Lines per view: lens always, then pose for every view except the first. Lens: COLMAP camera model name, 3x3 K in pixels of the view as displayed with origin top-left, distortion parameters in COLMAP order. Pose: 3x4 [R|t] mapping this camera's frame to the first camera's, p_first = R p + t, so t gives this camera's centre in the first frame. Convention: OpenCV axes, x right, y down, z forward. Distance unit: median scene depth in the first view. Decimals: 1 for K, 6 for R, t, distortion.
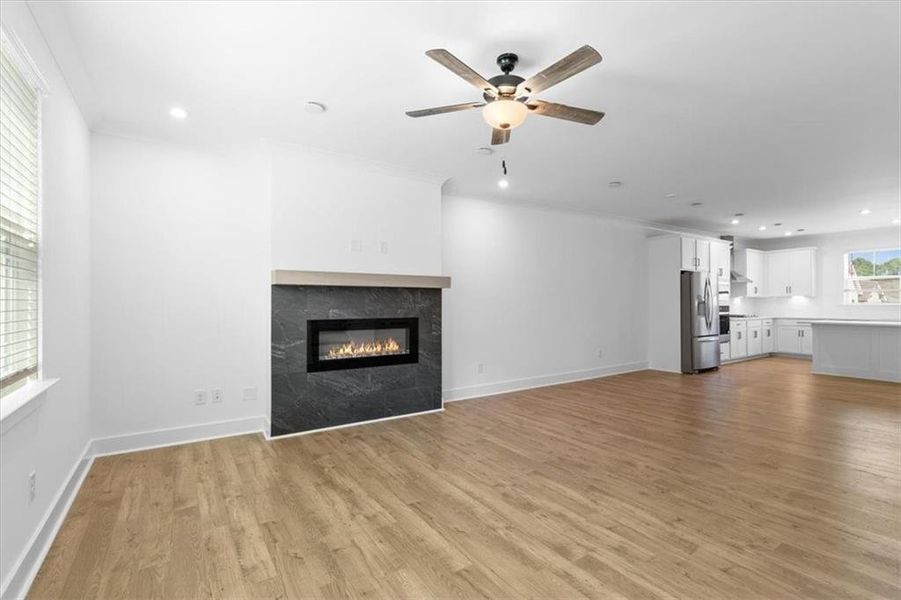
lens RADIAL K [[432.5, 0, 450.5], [0, 432.5, 300.0], [0, 0, 1]] dist [0.003202, 0.000357]
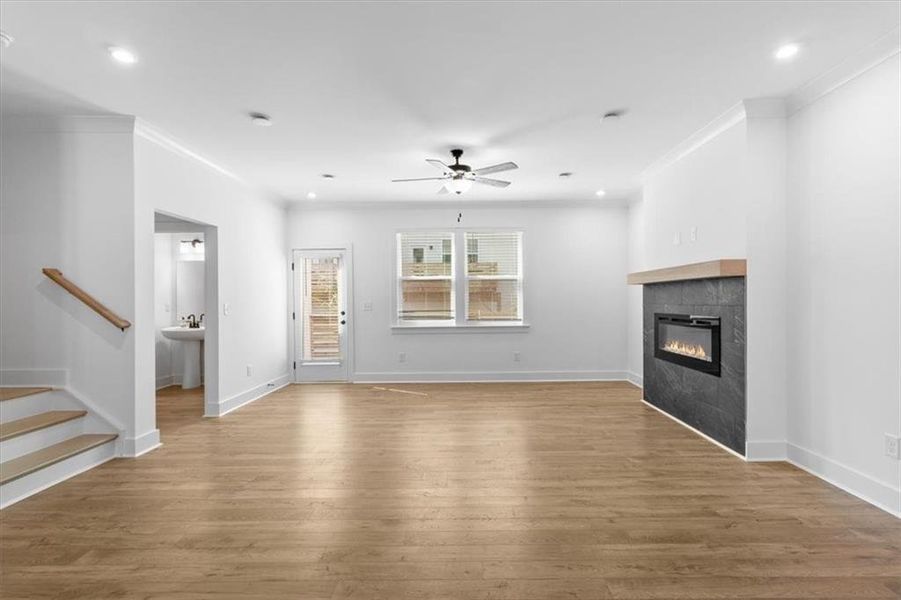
lens RADIAL K [[432.5, 0, 450.5], [0, 432.5, 300.0], [0, 0, 1]] dist [0.003202, 0.000357]
pose [[-0.608605, 0.005564, -0.793454, 0.820537], [0.014790, 0.999881, -0.004333, 0.006844], [0.793335, -0.014372, -0.608615, 1.106833]]
